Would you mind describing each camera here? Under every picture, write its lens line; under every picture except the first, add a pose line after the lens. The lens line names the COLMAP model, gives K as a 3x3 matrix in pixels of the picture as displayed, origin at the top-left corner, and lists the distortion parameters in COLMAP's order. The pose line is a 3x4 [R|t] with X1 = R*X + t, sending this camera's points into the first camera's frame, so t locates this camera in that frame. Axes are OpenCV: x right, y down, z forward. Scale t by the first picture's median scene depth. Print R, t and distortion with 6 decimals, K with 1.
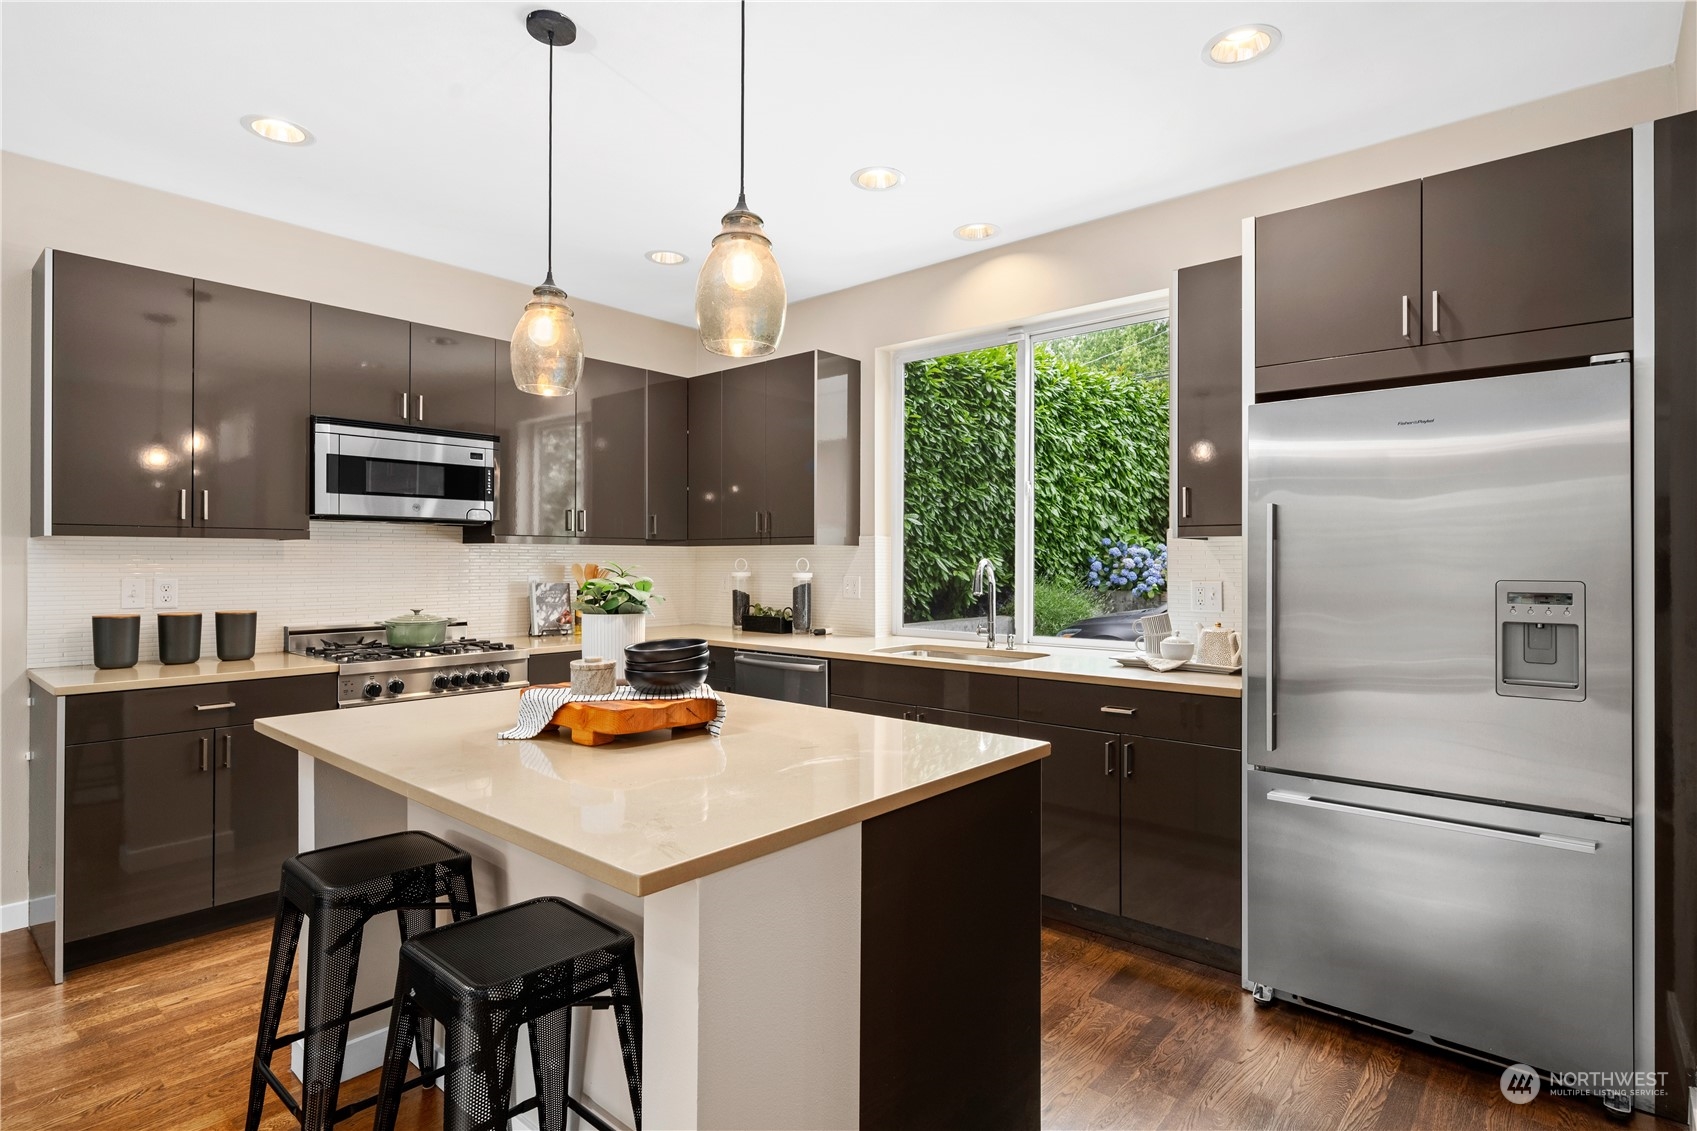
lens RADIAL K [[866.5, 0, 856.0], [0, 866.5, 558.6], [0, 0, 1]] dist [0.002979, -0.000340]
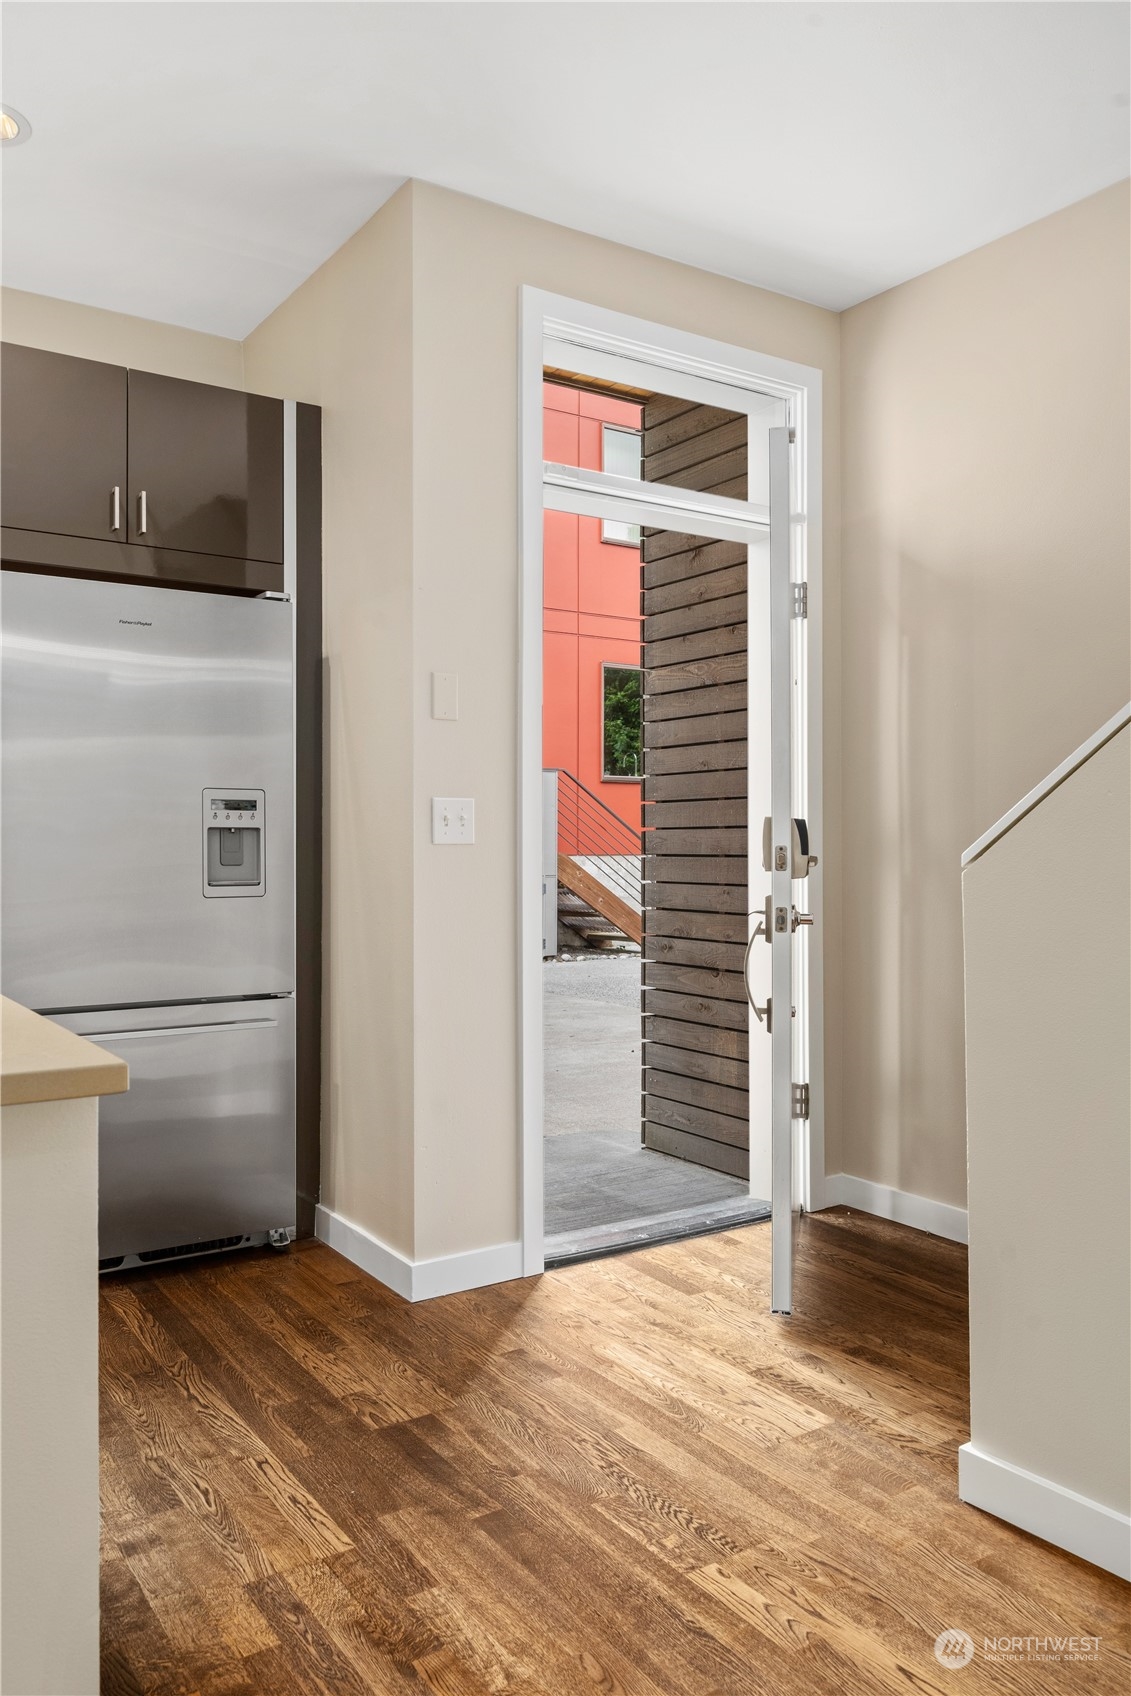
lens RADIAL K [[1261.7, 0, 566.8], [0, 1261.7, 849.3], [0, 0, 1]] dist [0.007444, -0.013216]
pose [[0.263751, -0.006079, 0.964572, -0.343510], [-0.005046, 0.999958, 0.007681, 0.047720], [-0.964578, -0.006893, 0.263709, 0.100175]]
